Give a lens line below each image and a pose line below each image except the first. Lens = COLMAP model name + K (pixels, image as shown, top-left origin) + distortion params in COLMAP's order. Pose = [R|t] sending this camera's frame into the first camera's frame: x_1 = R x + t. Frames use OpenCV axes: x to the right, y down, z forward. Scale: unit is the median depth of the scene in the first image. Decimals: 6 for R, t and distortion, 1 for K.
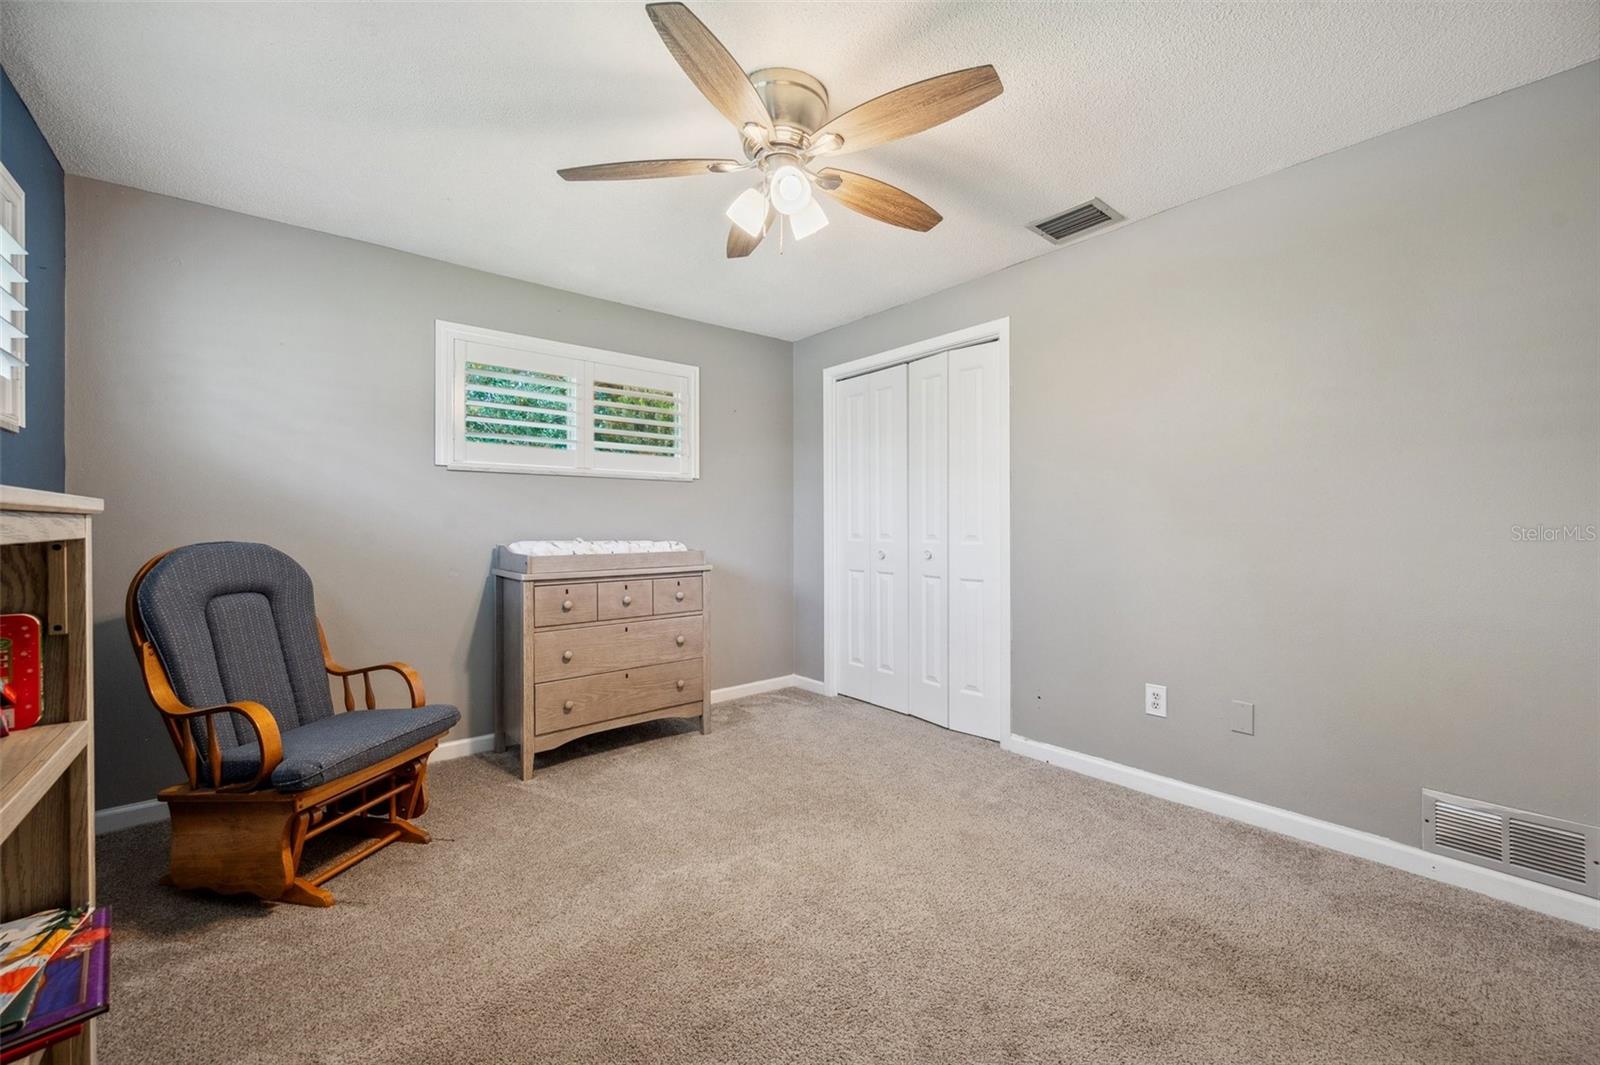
lens RADIAL K [[635.8, 0, 794.8], [0, 635.8, 523.1], [0, 0, 1]] dist [0.000751, 0.000083]
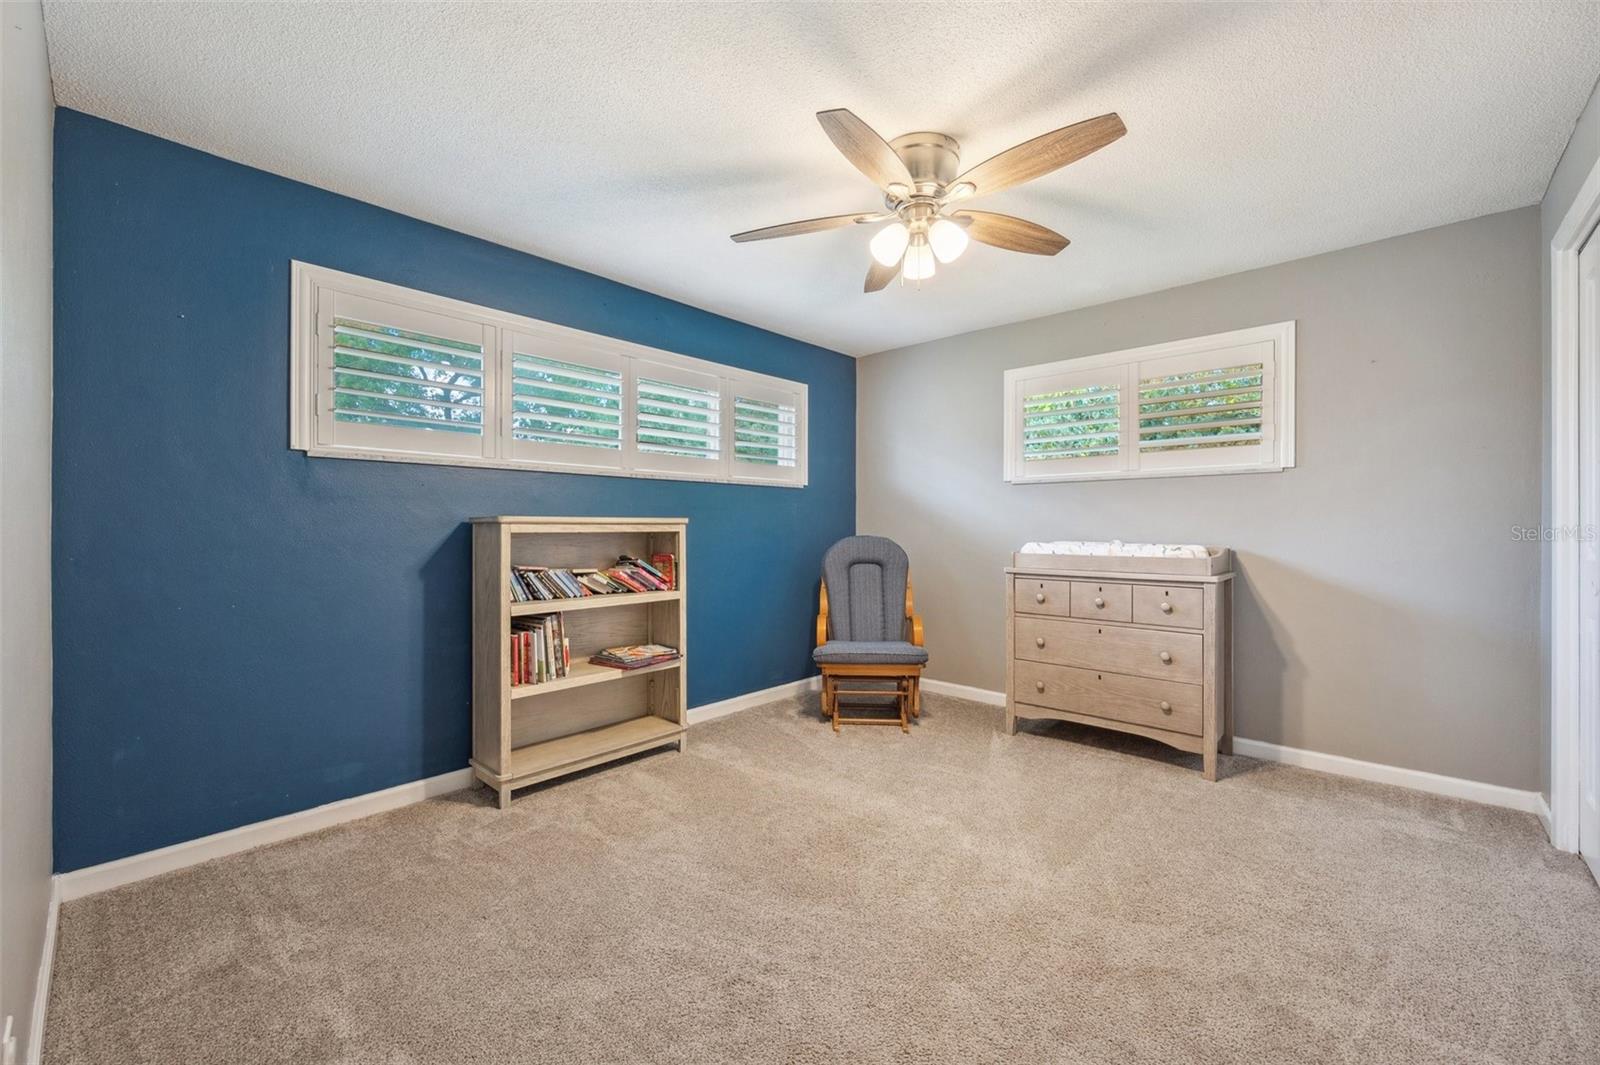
lens RADIAL K [[633.7, 0, 799.9], [0, 633.7, 527.4], [0, 0, 1]] dist [-0.001556, -0.000166]
pose [[0.137815, 0.003860, -0.990450, 0.657634], [0.001453, 0.999991, 0.004100, -0.001950], [0.990457, -0.002004, 0.137809, 0.388225]]
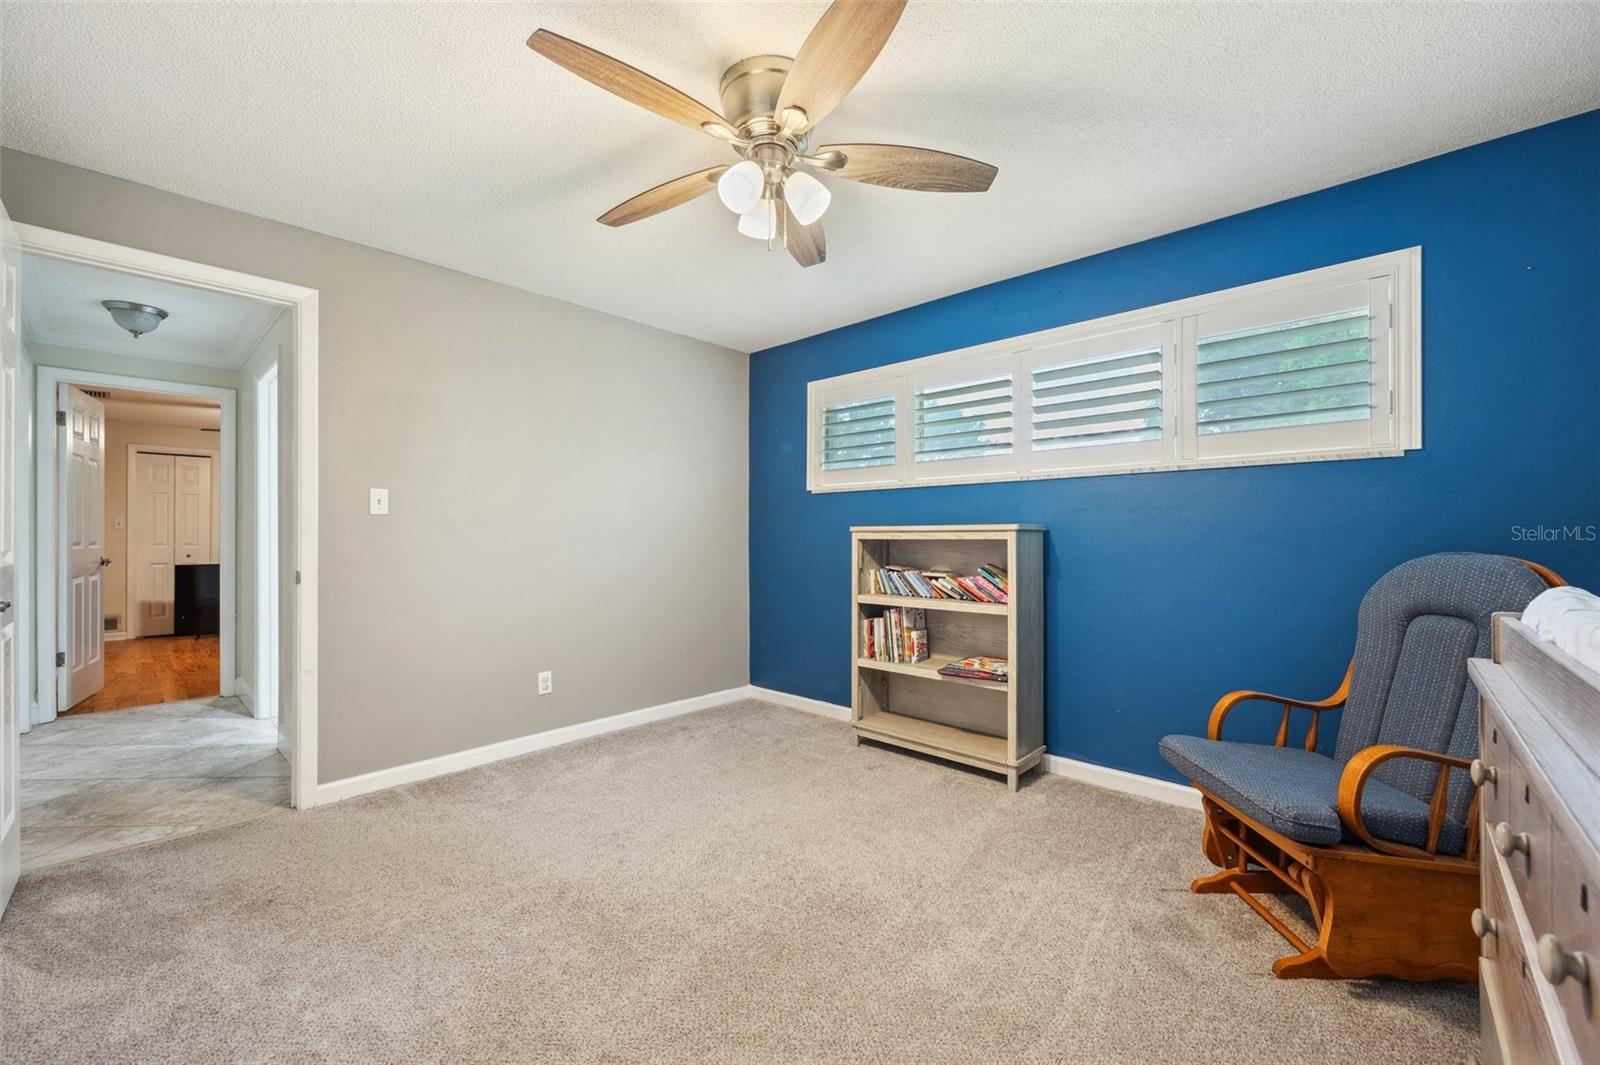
lens RADIAL K [[636.6, 0, 803.3], [0, 636.6, 533.1], [0, 0, 1]] dist [-0.000317, -0.000015]
pose [[-0.990322, 0.005841, -0.138662, 0.037673], [0.006312, 0.999976, -0.002958, 0.000192], [0.138642, -0.003805, -0.990335, 1.189244]]
